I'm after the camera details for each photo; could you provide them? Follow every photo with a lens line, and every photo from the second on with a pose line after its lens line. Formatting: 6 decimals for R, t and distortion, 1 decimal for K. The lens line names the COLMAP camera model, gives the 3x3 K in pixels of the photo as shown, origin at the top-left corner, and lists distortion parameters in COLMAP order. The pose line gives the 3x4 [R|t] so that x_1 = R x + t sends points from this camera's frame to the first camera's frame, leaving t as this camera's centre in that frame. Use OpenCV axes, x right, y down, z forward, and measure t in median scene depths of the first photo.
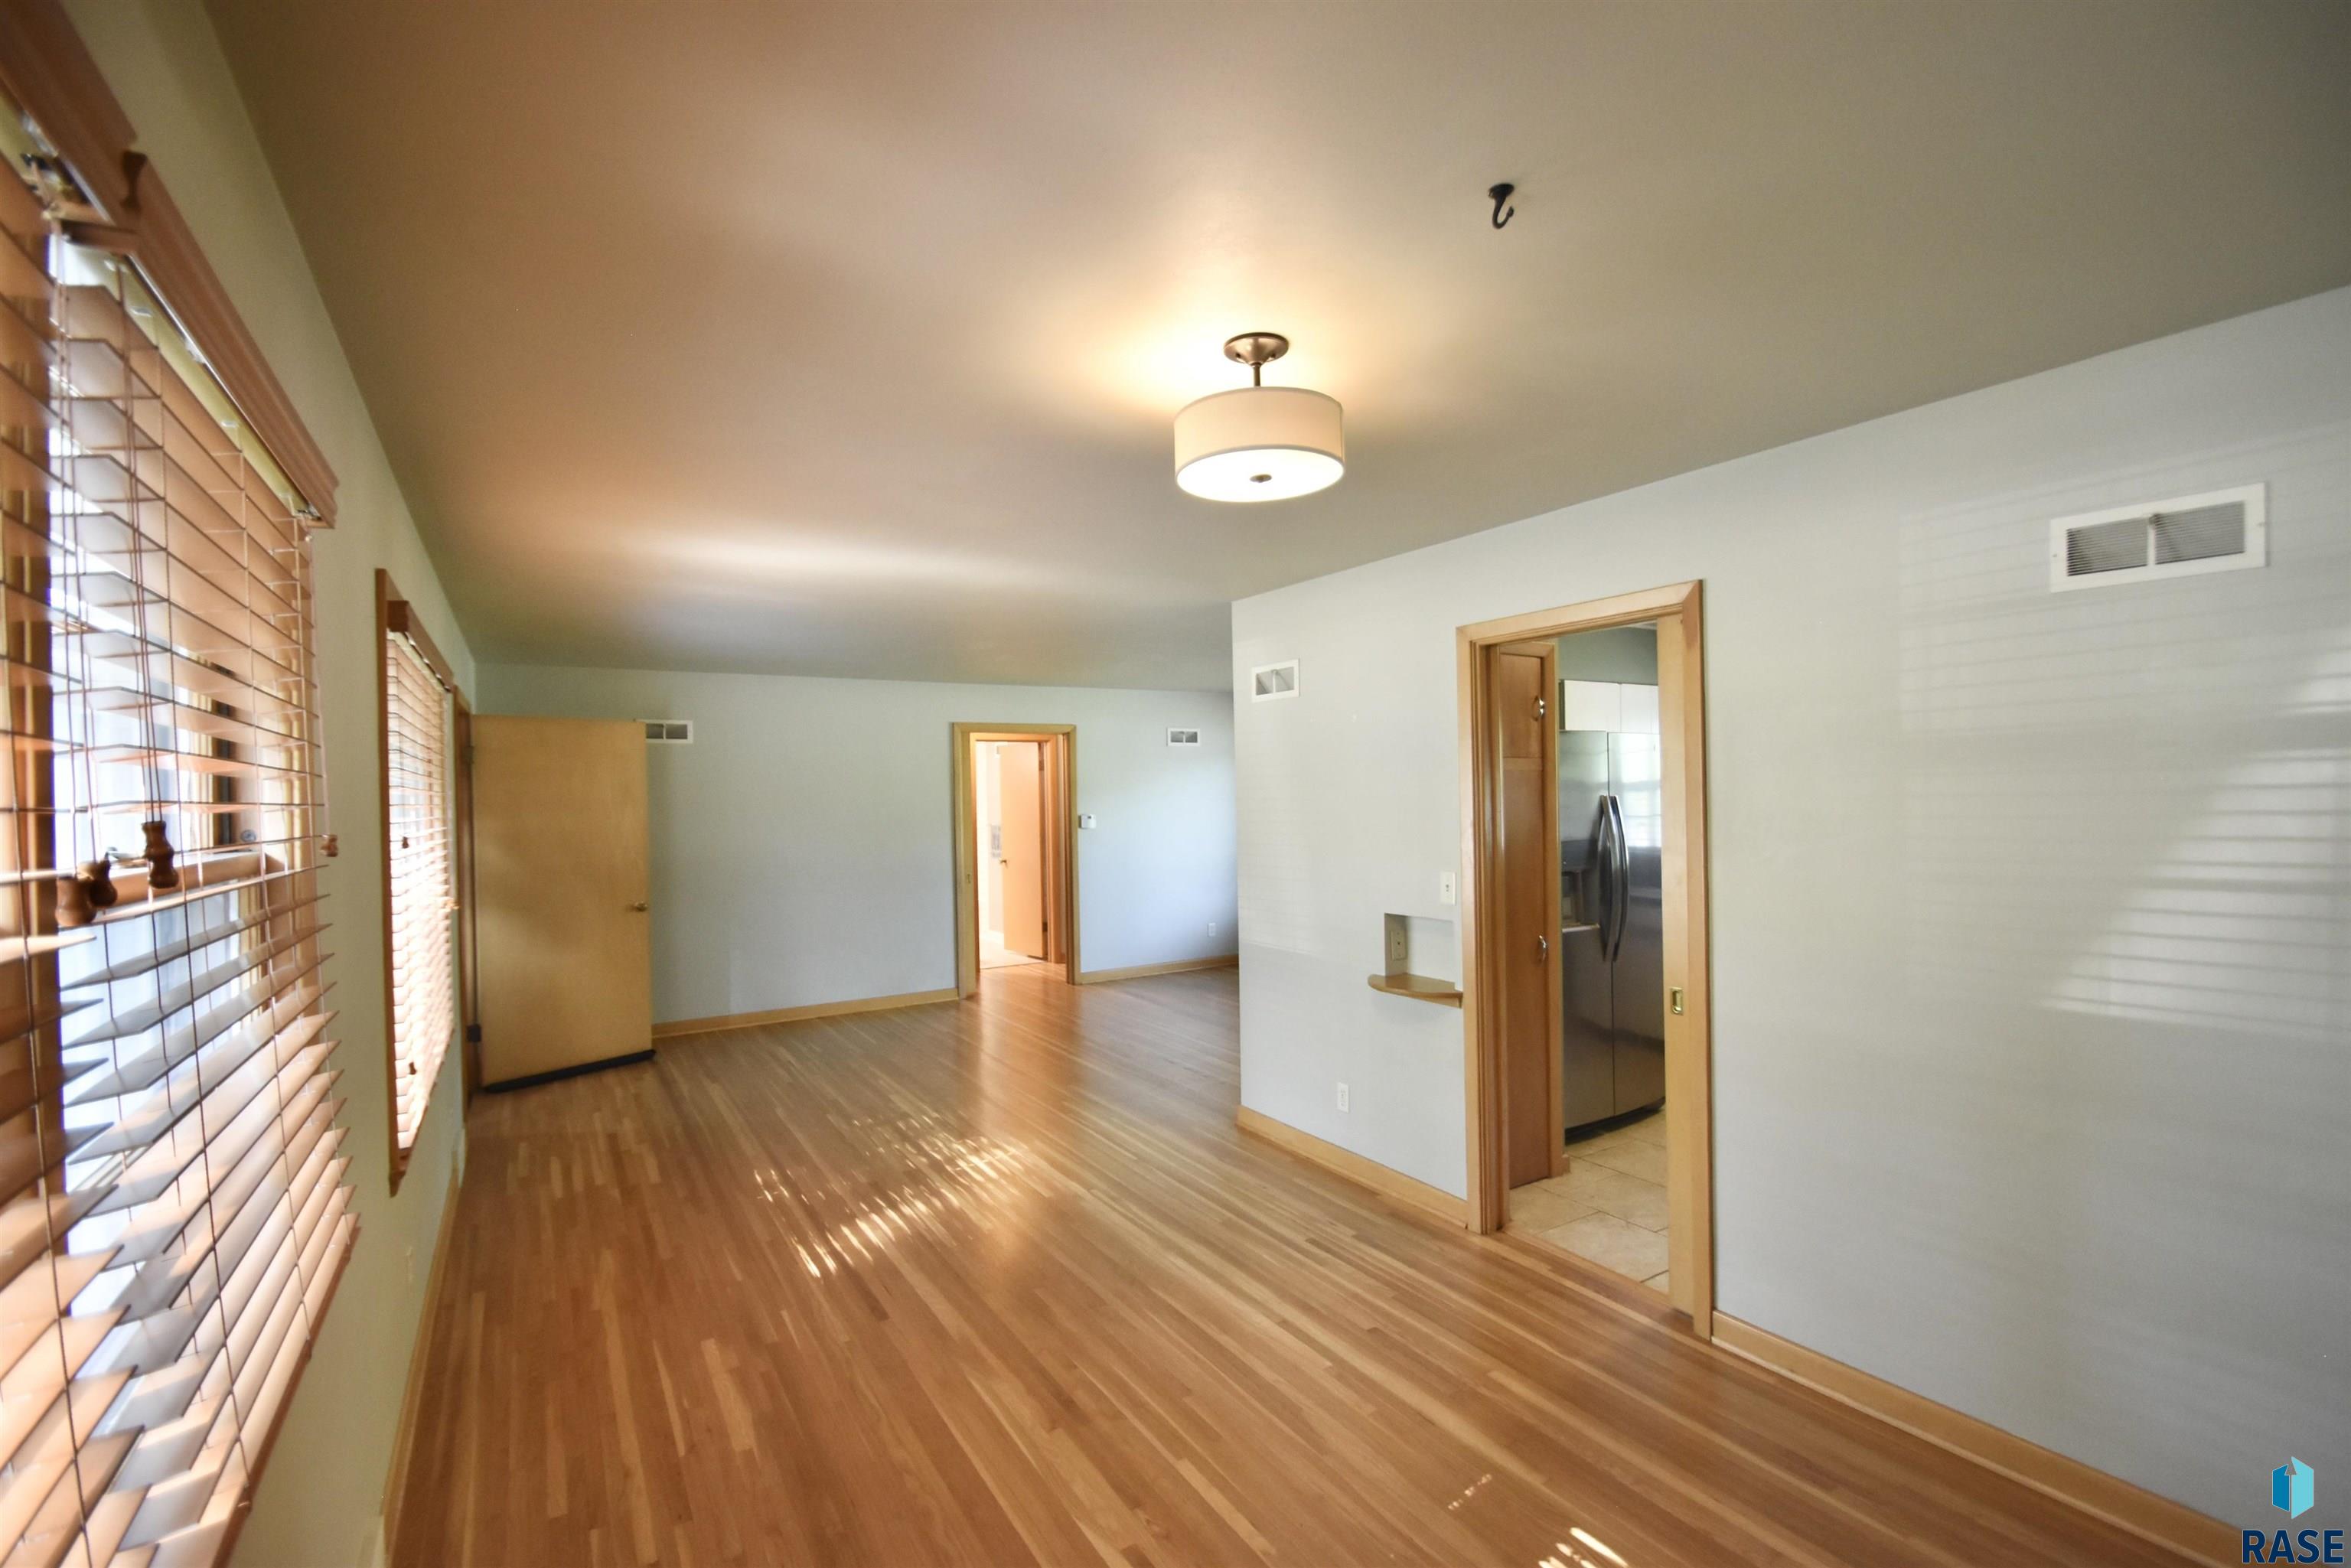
lens RADIAL K [[1038.0, 0, 1171.6], [0, 1038.0, 805.1], [0, 0, 1]] dist [-0.001438, -0.008537]
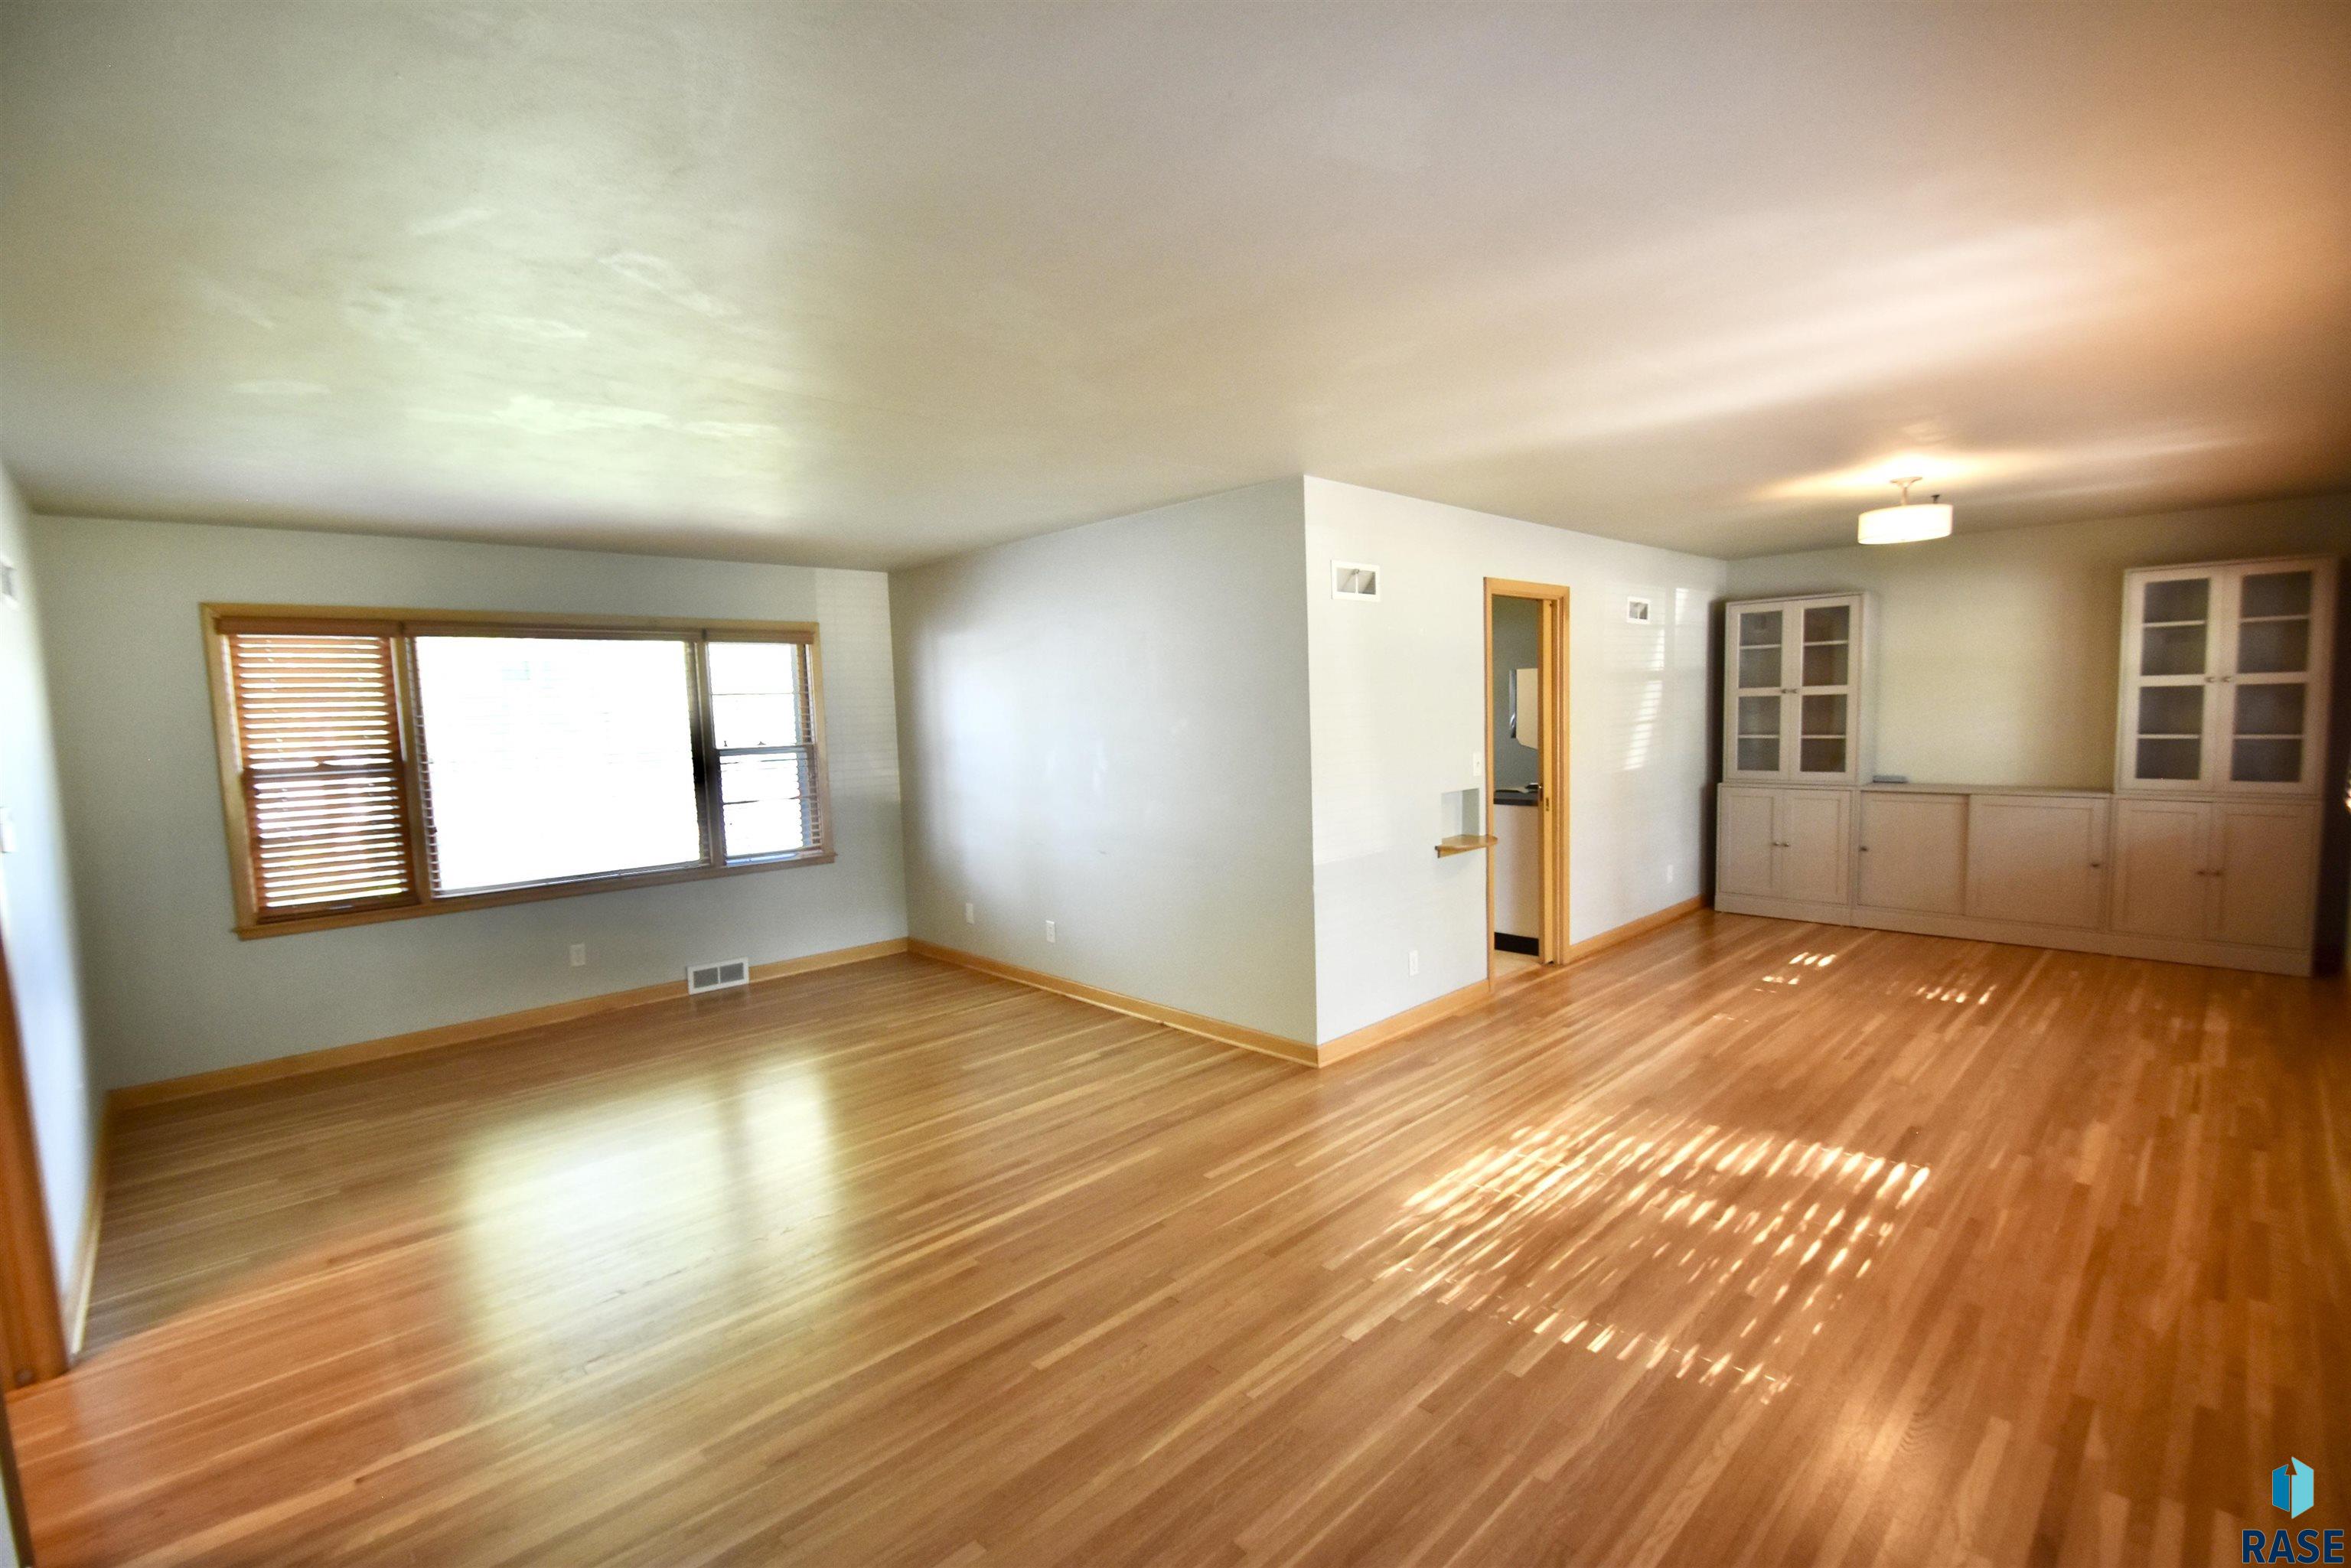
lens RADIAL K [[1038.0, 0, 1171.6], [0, 1038.0, 805.1], [0, 0, 1]] dist [-0.001438, -0.008537]
pose [[-0.206526, -0.078602, 0.975279, -1.210596], [0.046903, 0.994827, 0.090110, -0.010237], [-0.977316, 0.064353, -0.201771, 2.028336]]
